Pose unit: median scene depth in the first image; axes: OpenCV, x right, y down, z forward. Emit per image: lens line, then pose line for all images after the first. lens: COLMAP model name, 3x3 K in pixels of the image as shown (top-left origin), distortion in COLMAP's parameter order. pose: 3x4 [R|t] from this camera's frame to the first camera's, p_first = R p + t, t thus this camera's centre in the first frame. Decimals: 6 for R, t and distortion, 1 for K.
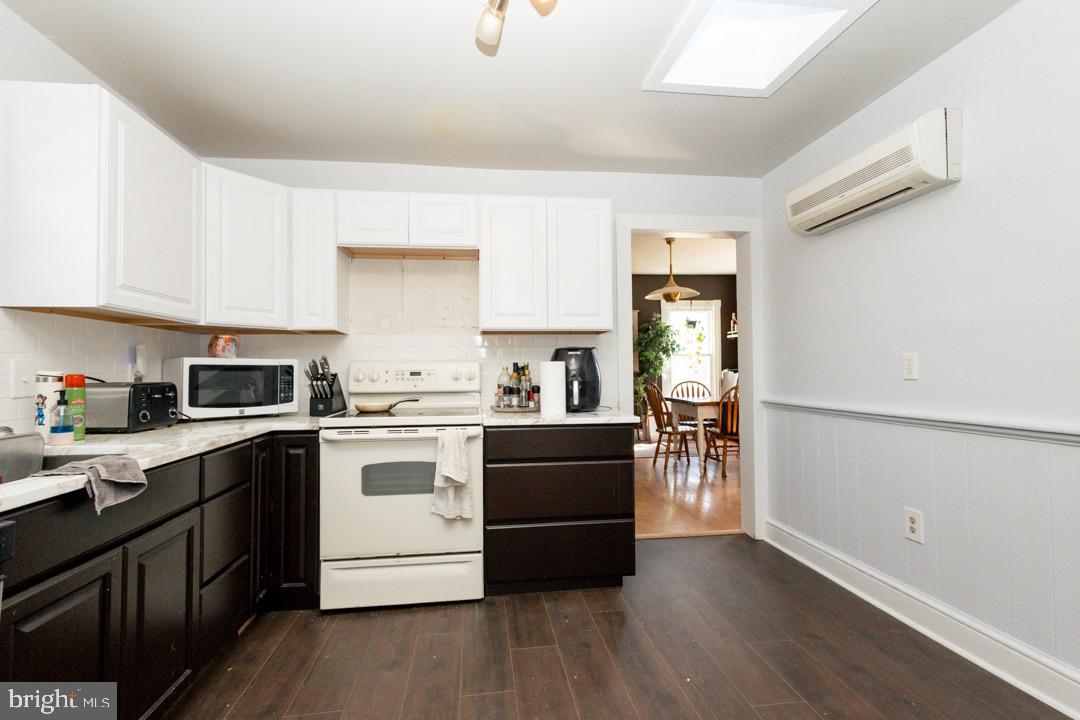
lens RADIAL K [[499.1, 0, 535.4], [0, 499.1, 367.4], [0, 0, 1]] dist [0.008325, -0.001368]
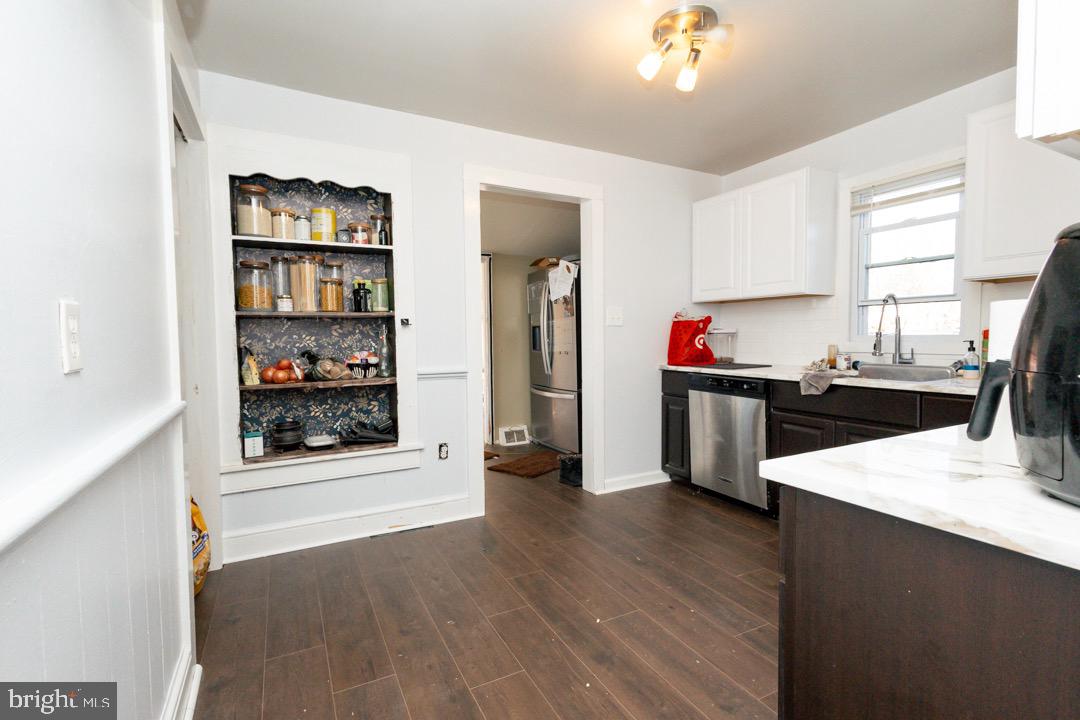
lens RADIAL K [[499.1, 0, 540.3], [0, 499.1, 354.0], [0, 0, 1]] dist [0.008325, -0.001368]
pose [[-0.937350, 0.041358, -0.345926, 0.513169], [0.032304, 0.998969, 0.031902, -0.001654], [0.346888, 0.018728, -0.937719, 1.365119]]
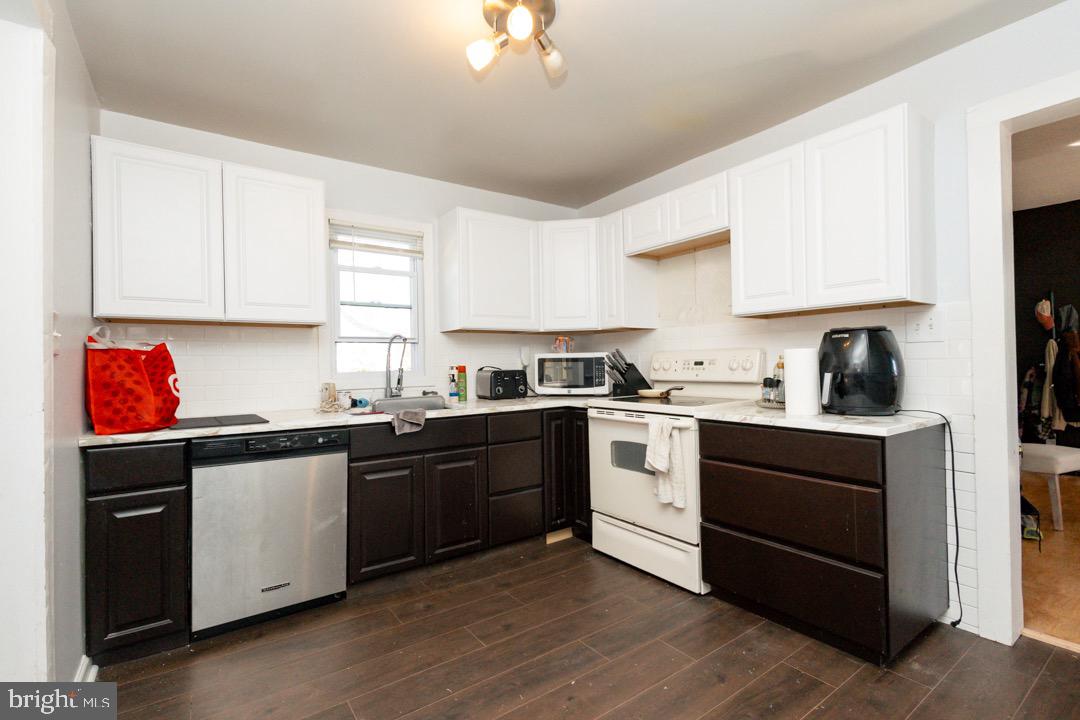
lens RADIAL K [[499.1, 0, 532.2], [0, 499.1, 360.1], [0, 0, 1]] dist [0.008325, -0.001368]
pose [[0.468631, -0.002113, -0.883391, 0.621138], [0.022564, 0.999700, 0.009579, -0.014165], [0.883106, -0.024421, 0.468538, 0.266159]]
